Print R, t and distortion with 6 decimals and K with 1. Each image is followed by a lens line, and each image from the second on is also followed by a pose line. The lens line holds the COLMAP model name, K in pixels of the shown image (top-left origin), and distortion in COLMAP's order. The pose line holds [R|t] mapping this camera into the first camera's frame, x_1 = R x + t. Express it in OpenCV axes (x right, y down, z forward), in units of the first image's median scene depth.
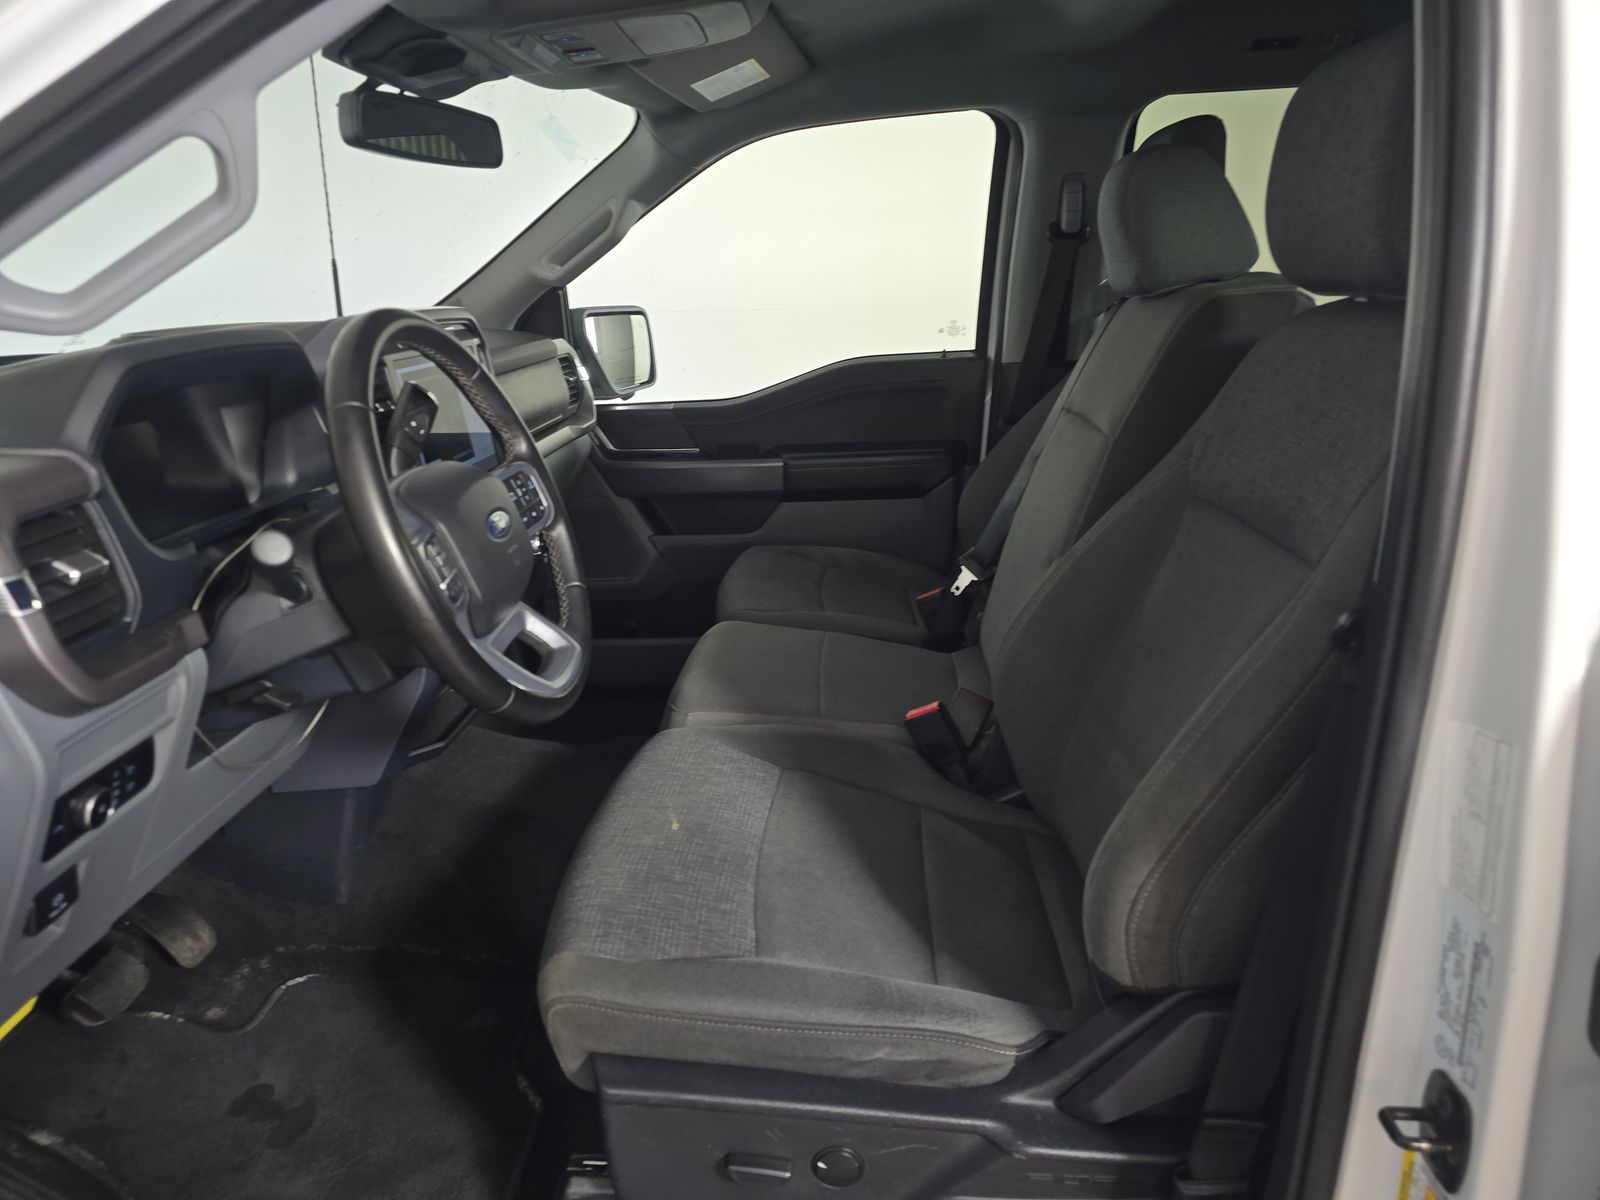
lens RADIAL K [[1029.2, 0, 800.0], [0, 1029.2, 600.0], [0, 0, 1]] dist [0.033386, -0.020567]
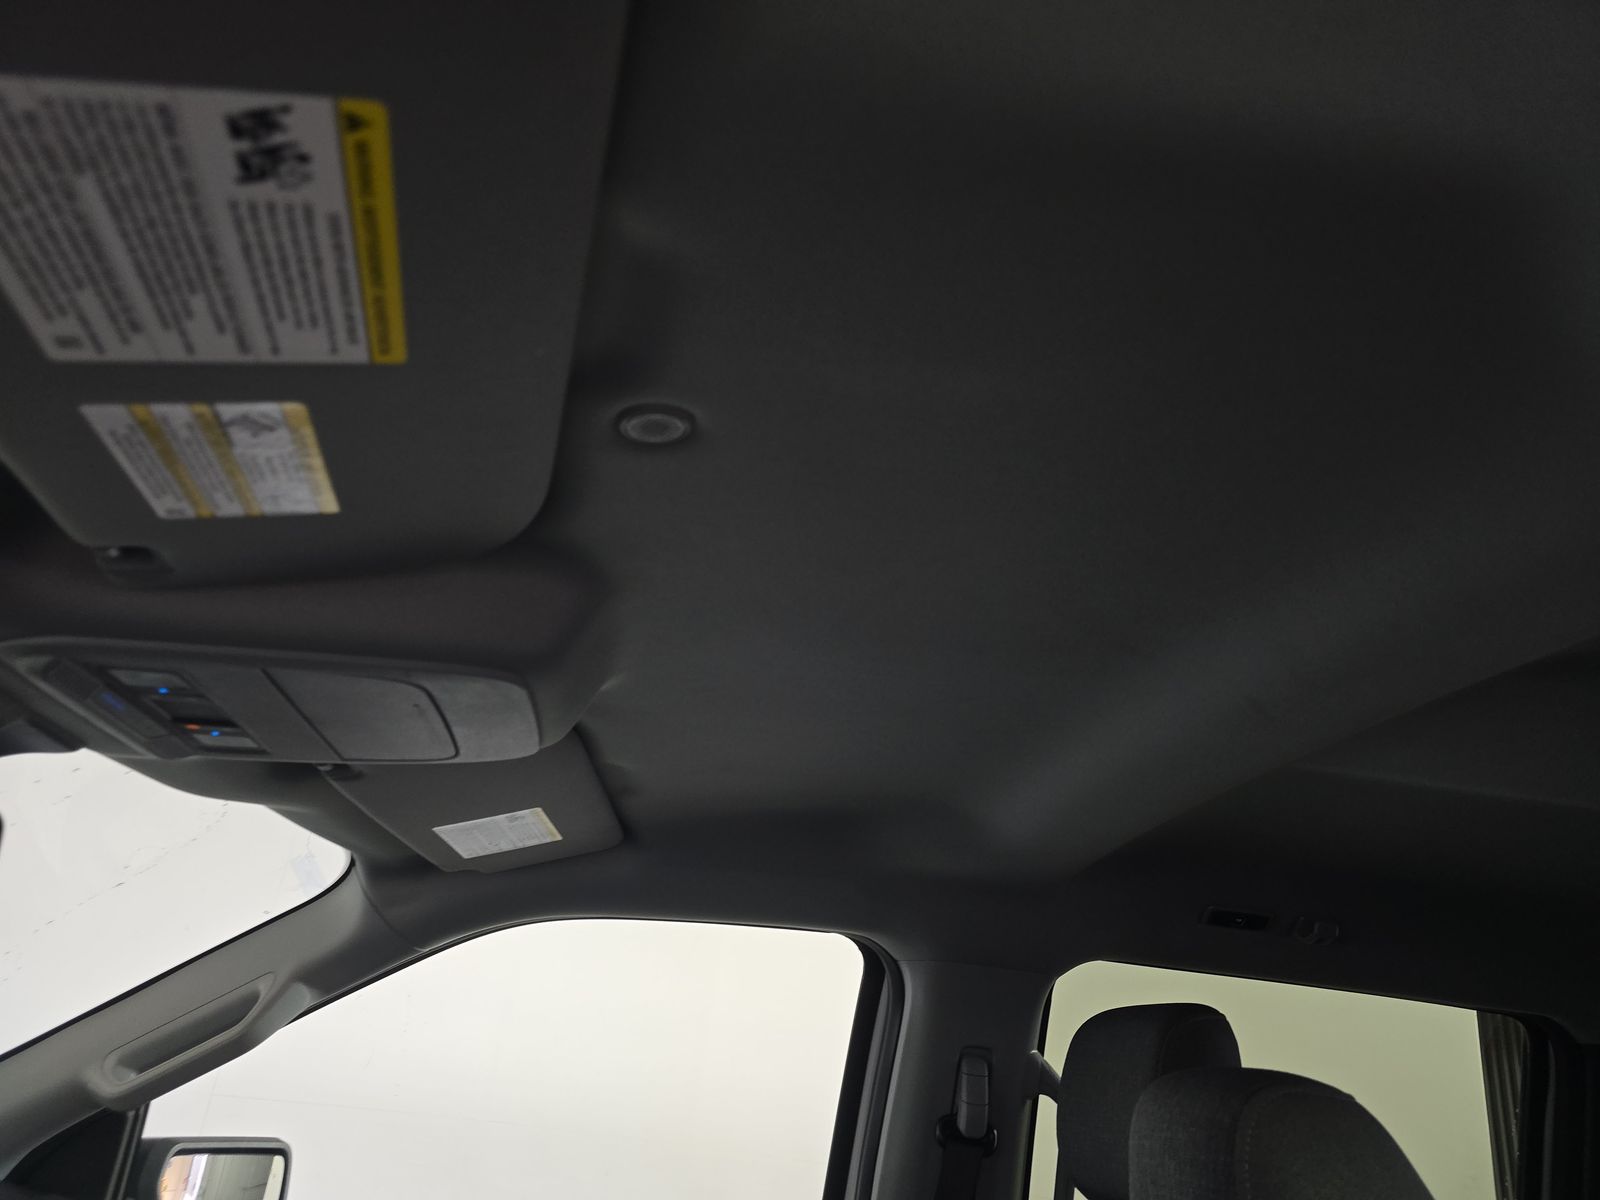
lens RADIAL K [[1029.2, 0, 800.0], [0, 1029.2, 600.0], [0, 0, 1]] dist [0.033386, -0.020567]
pose [[0.970697, 0.203901, 0.127170, 0.003319], [-0.065630, 0.734019, -0.675950, -0.158324], [-0.231173, 0.647796, 0.725892, 0.339804]]
